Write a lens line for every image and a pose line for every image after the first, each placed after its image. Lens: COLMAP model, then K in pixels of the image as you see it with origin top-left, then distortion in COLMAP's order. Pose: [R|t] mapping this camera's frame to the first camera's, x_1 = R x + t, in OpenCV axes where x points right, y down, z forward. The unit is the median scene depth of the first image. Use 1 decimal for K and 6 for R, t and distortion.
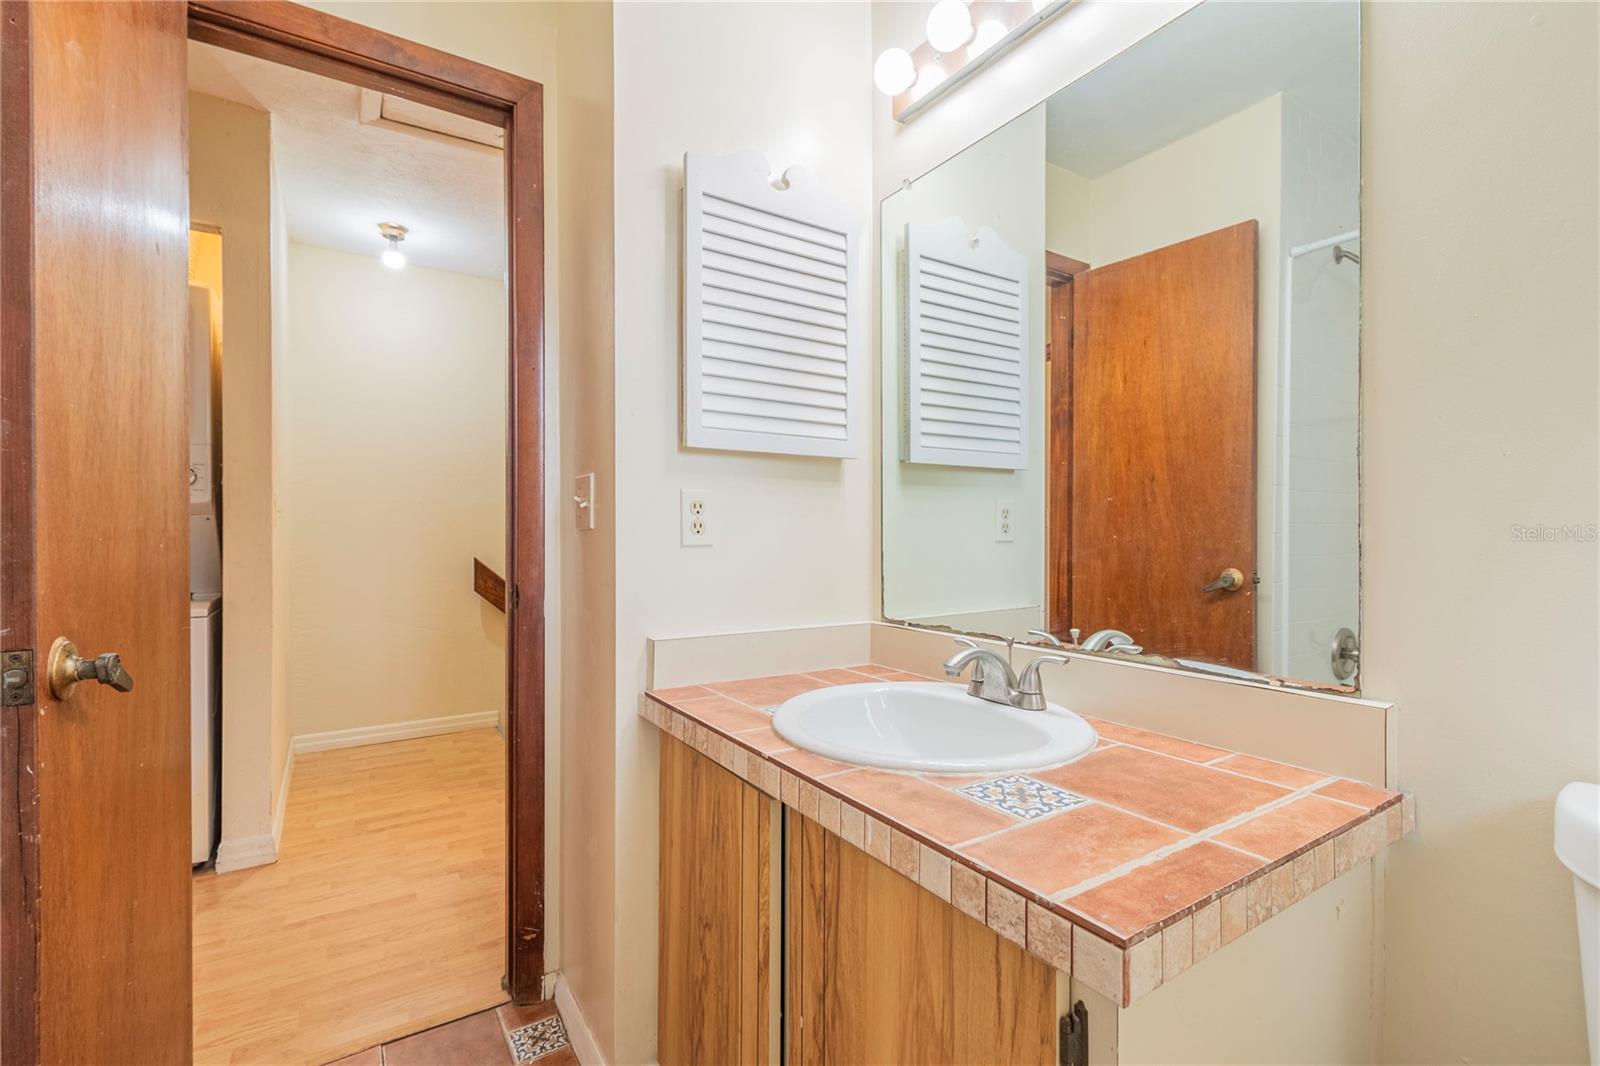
lens RADIAL K [[714.3, 0, 803.2], [0, 714.3, 534.9], [0, 0, 1]] dist [0.002064, 0.000010]
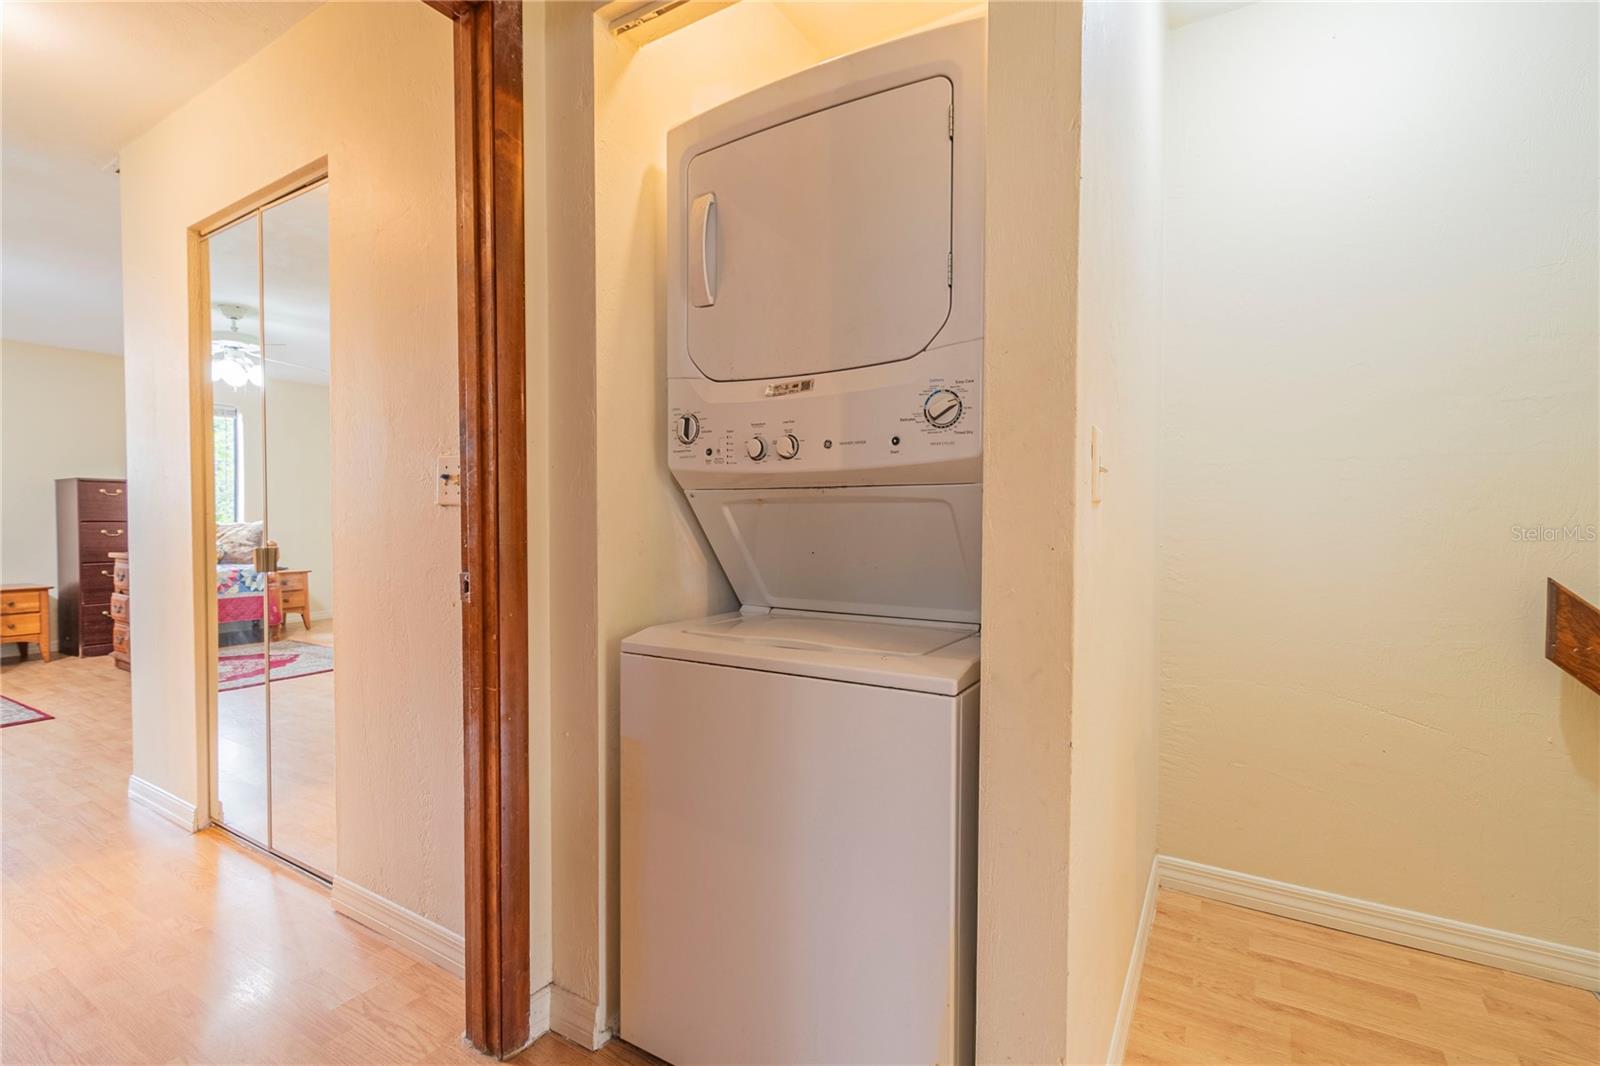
lens RADIAL K [[714.3, 0, 804.9], [0, 714.3, 532.4], [0, 0, 1]] dist [0.002064, 0.000010]
pose [[0.432882, 0.019471, -0.901240, -0.310088], [-0.004517, 0.999801, 0.019430, -0.002594], [0.901439, -0.004340, 0.432884, 0.483618]]
